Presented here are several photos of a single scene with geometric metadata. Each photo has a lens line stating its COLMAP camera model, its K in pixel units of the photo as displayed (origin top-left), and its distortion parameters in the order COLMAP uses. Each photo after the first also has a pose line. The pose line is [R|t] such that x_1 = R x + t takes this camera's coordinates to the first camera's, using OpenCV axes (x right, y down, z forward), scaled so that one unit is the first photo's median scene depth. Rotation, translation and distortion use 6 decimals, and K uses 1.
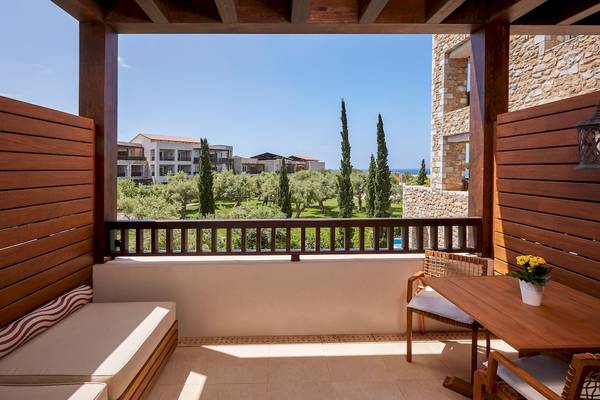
lens RADIAL K [[871.0, 0, 300.0], [0, 871.0, 200.0], [0, 0, 1]] dist [0.115623, -0.003690]
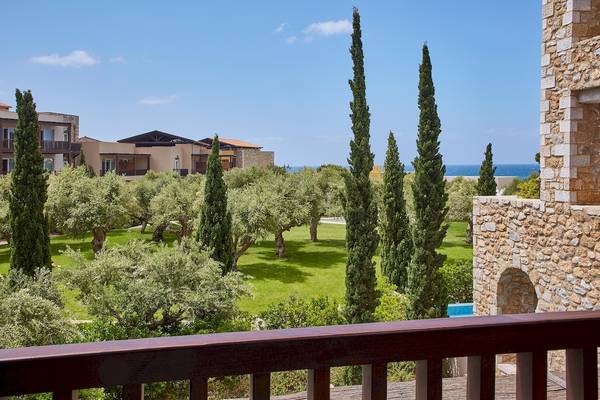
lens RADIAL K [[871.0, 0, 300.0], [0, 871.0, 200.0], [0, 0, 1]] dist [0.115623, -0.003690]
pose [[0.949227, -0.012611, 0.314339, -0.117800], [0.019227, 0.999654, -0.017955, -0.007262], [-0.314004, 0.023087, 0.949141, 0.551844]]
